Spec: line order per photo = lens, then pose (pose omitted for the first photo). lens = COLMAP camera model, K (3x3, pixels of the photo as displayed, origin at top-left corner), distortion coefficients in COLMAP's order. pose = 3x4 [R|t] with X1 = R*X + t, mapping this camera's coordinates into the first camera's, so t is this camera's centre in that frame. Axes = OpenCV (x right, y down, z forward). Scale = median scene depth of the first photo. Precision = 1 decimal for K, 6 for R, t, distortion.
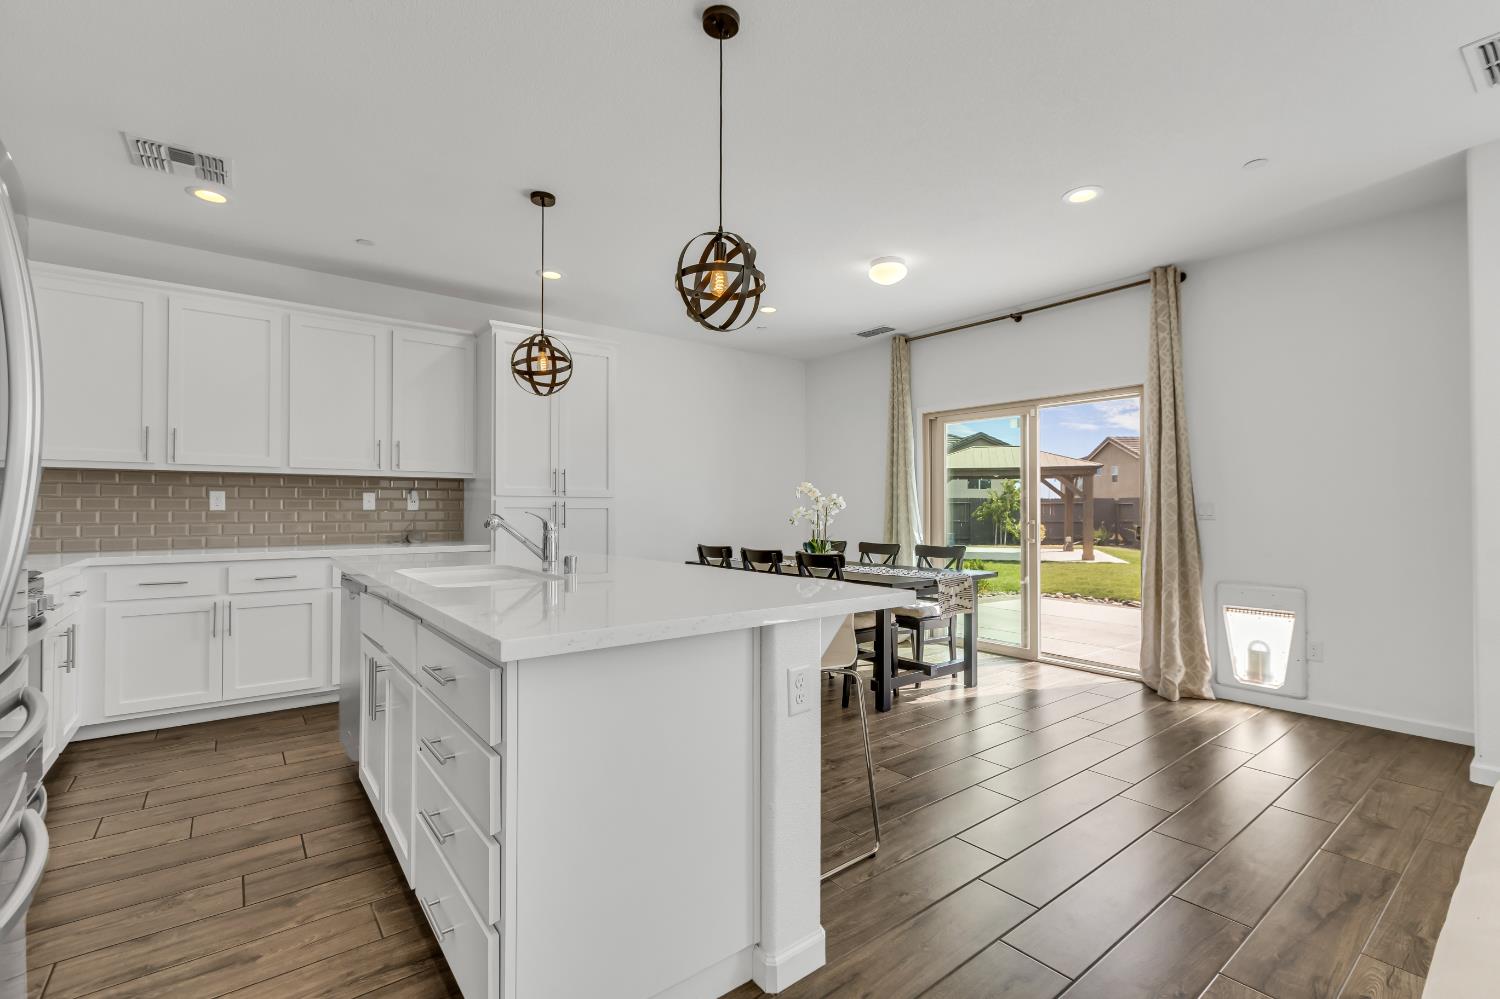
lens RADIAL K [[666.5, 0, 758.4], [0, 666.5, 499.9], [0, 0, 1]] dist [0.001821, -0.000281]
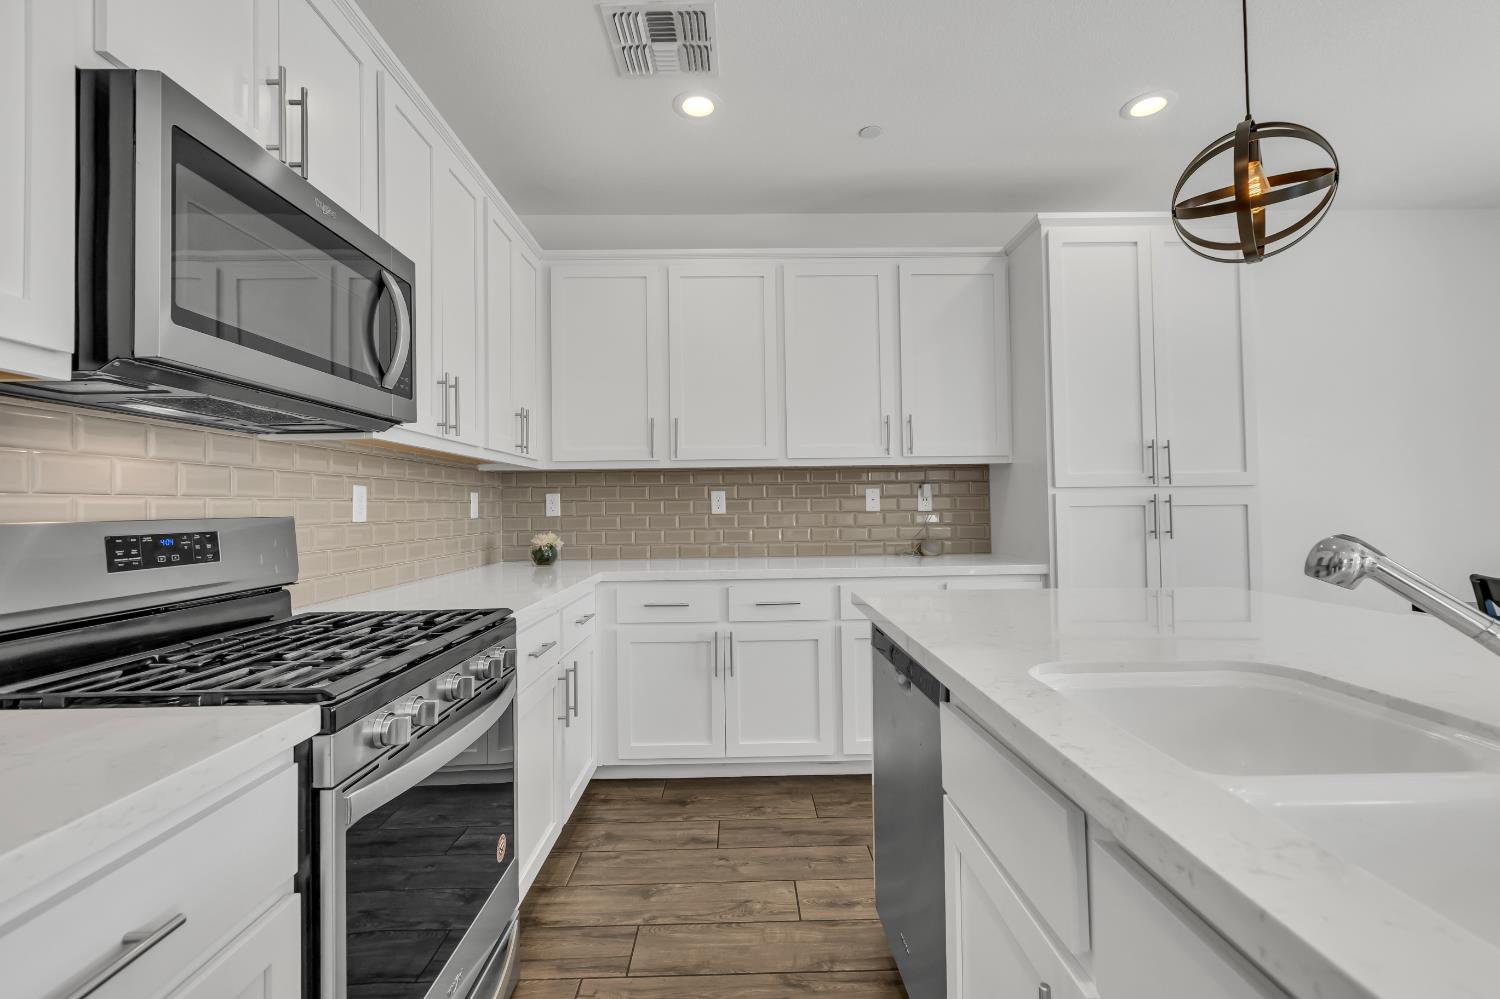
lens RADIAL K [[664.0, 0, 749.9], [0, 664.0, 491.8], [0, 0, 1]] dist [-0.000239, 0.000341]
pose [[0.794092, -0.025243, -0.607273, -0.241756], [0.022822, 0.999671, -0.011710, -0.001309], [0.607368, -0.004560, 0.794407, 0.322030]]
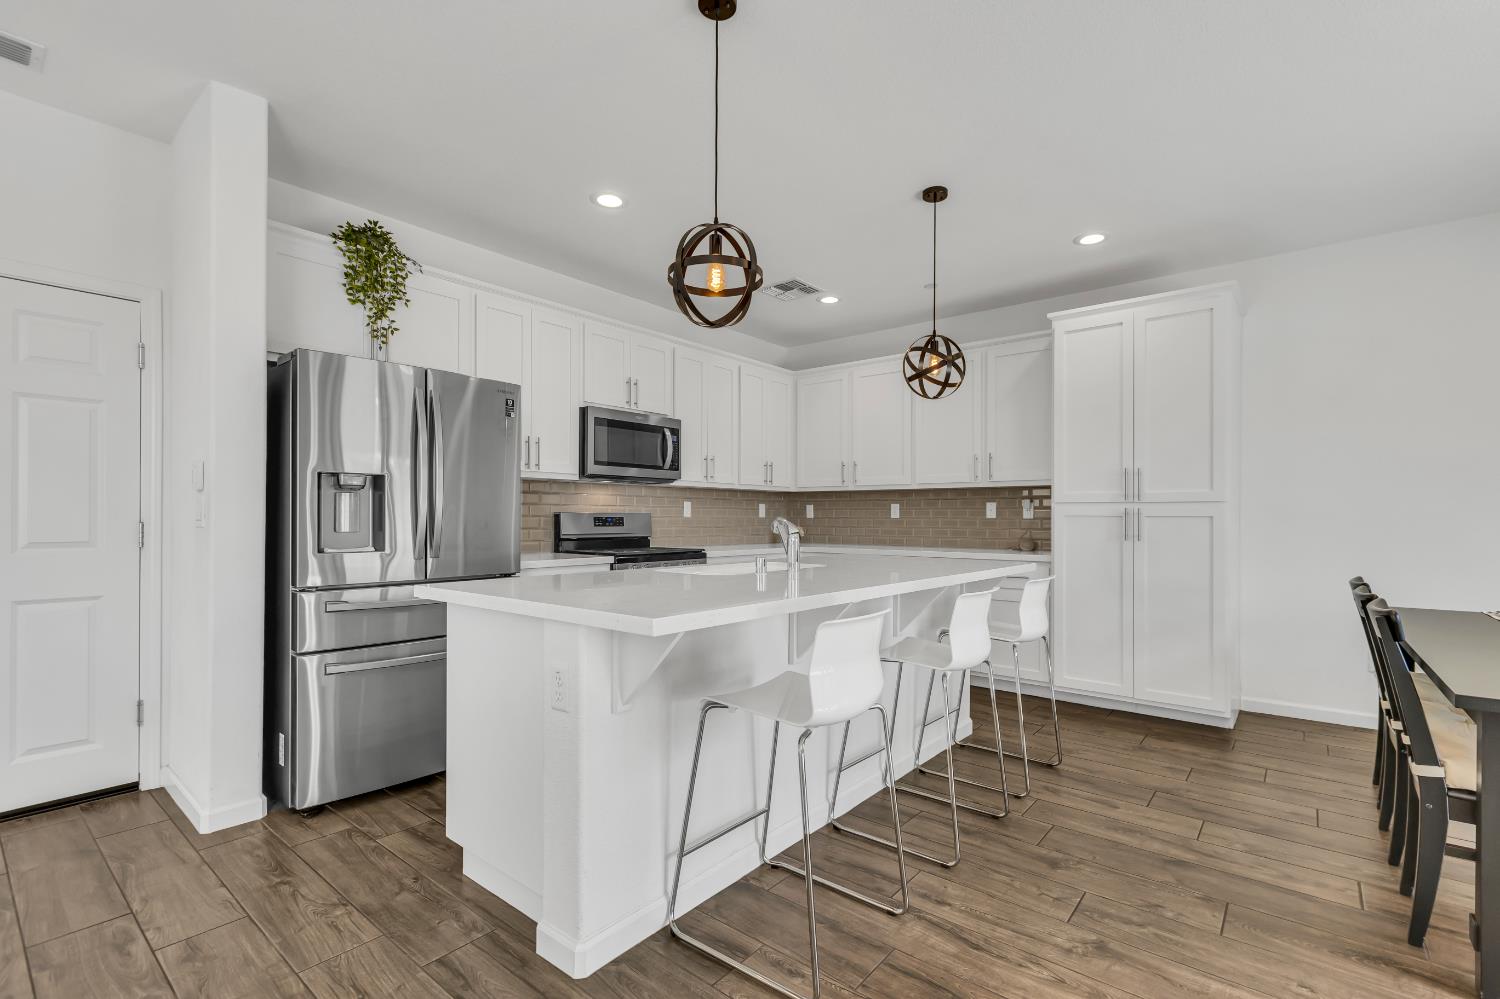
lens RADIAL K [[672.1, 0, 765.0], [0, 672.1, 518.4], [0, 0, 1]] dist [-0.002240, -0.000071]
pose [[0.222633, 0.000443, -0.974902, 0.422418], [0.008630, 0.999960, 0.002425, 0.009704], [0.974864, -0.008953, 0.222620, 0.402175]]
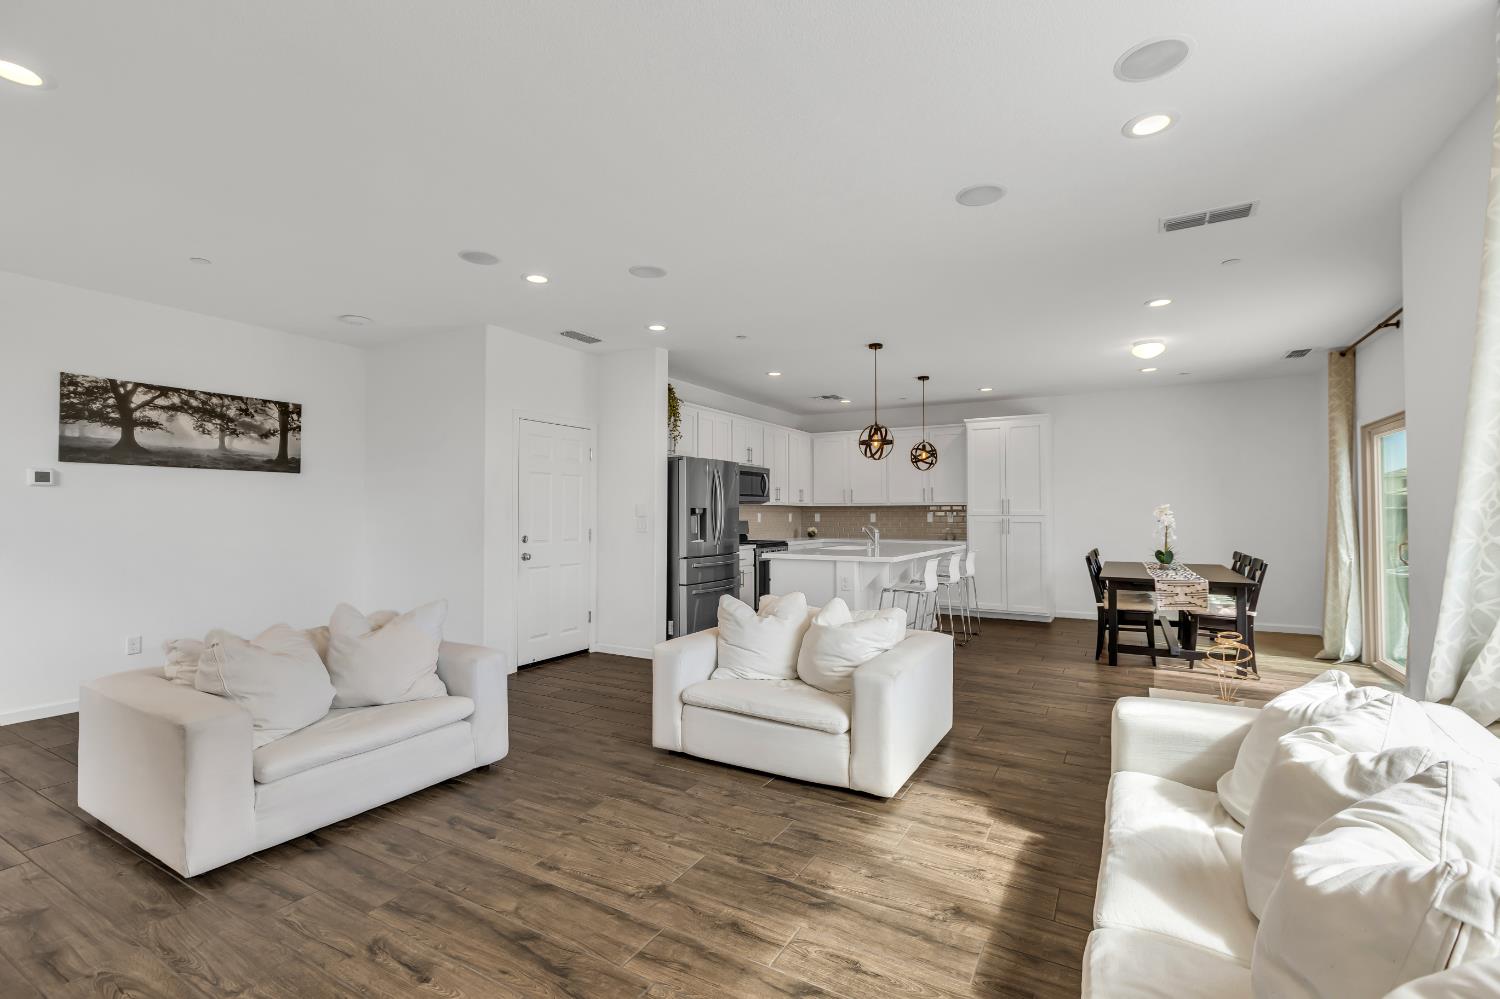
lens RADIAL K [[660.8, 0, 747.8], [0, 660.8, 501.5], [0, 0, 1]] dist [-0.002336, -0.000527]
pose [[0.369282, -0.018188, -0.929139, 1.058274], [0.011994, 0.999818, -0.014804, -0.024061], [0.929240, -0.005677, 0.369433, -0.225779]]
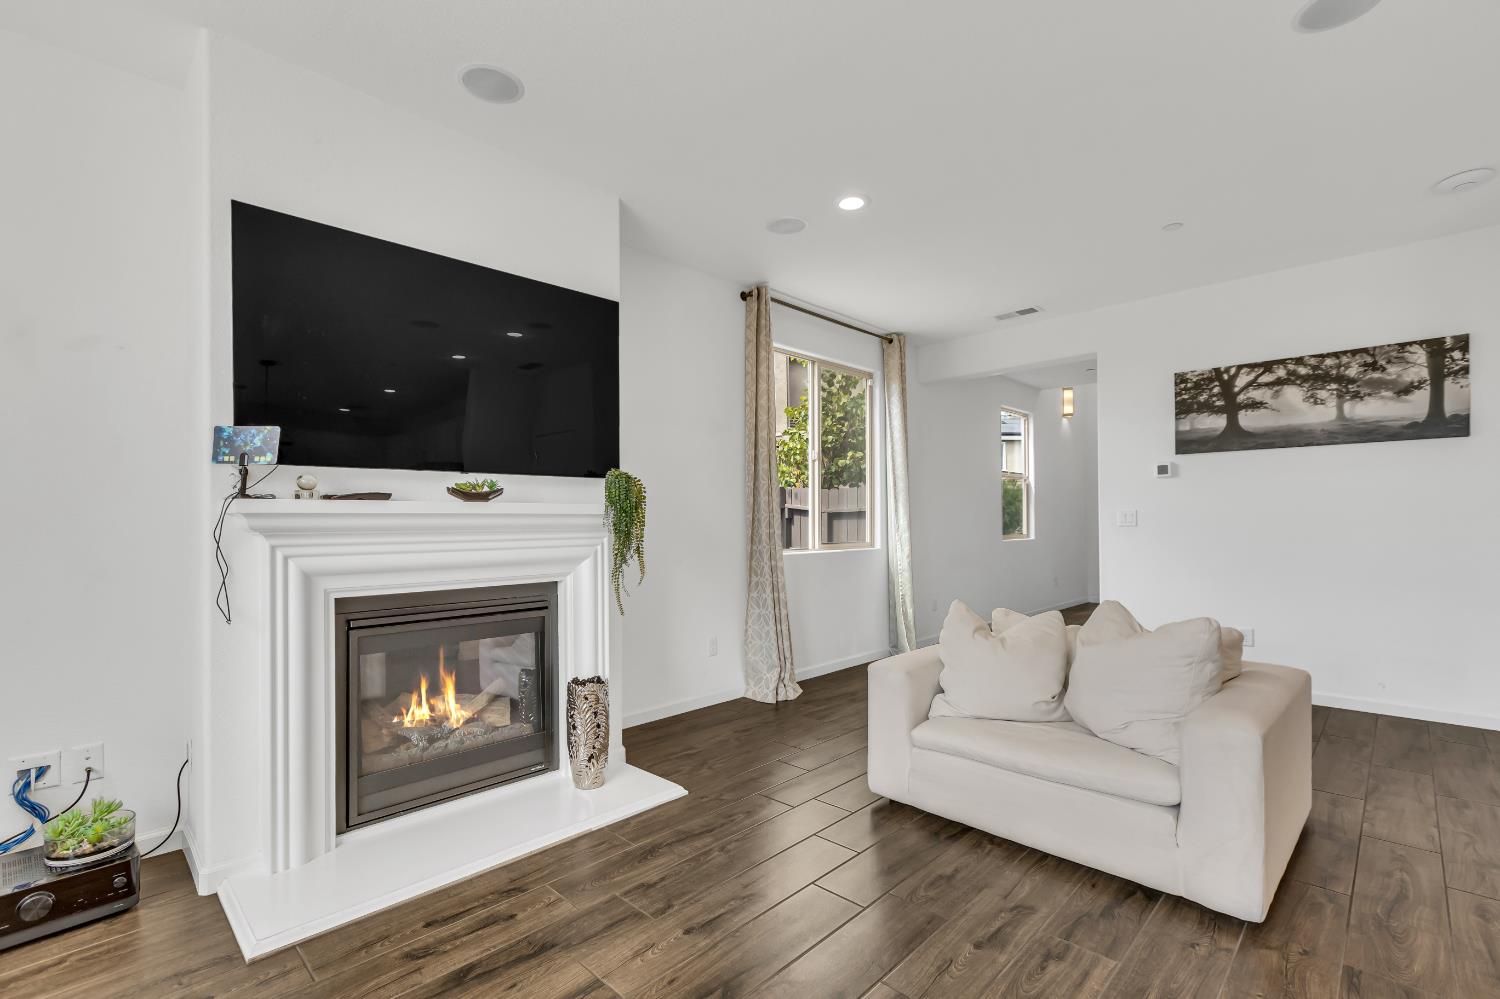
lens RADIAL K [[668.9, 0, 749.1], [0, 668.9, 515.8], [0, 0, 1]] dist [0.004091, -0.005150]
pose [[-0.992322, 0.004433, -0.123602, 0.619886], [0.006927, 0.999781, -0.019753, 0.005574], [0.123487, -0.020457, -0.992135, 0.167583]]
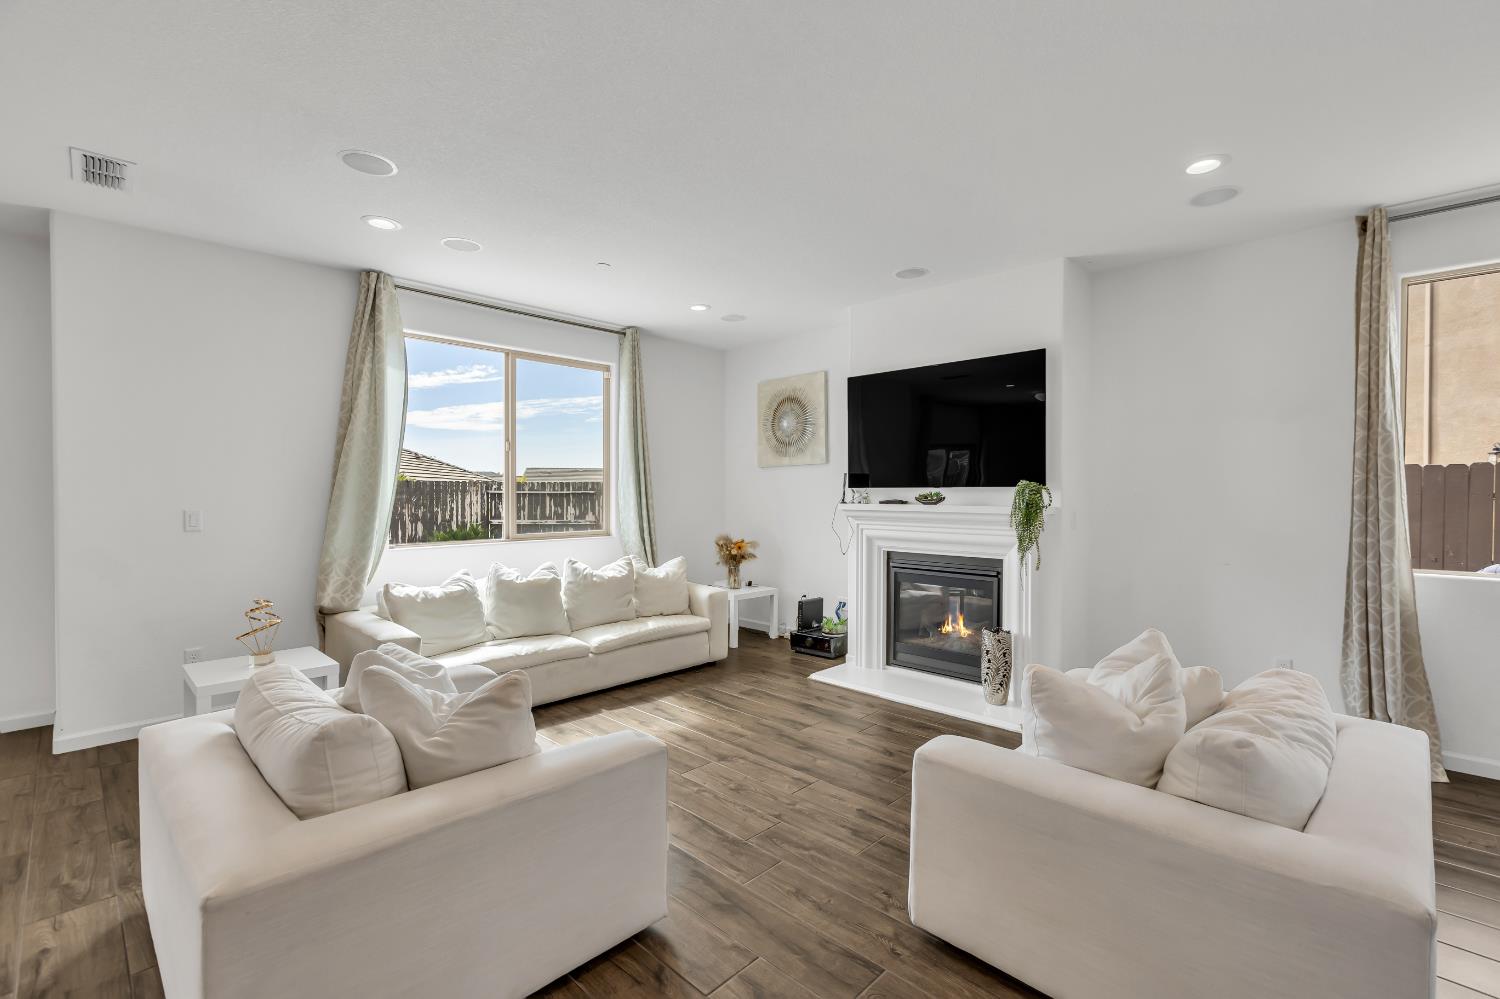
lens RADIAL K [[666.5, 0, 758.4], [0, 666.5, 499.9], [0, 0, 1]] dist [0.001821, -0.000281]
pose [[-0.139030, -0.017257, 0.990138, -0.163272], [-0.013767, 0.999785, 0.015492, -0.038770], [-0.990192, -0.011478, -0.139238, -0.038490]]
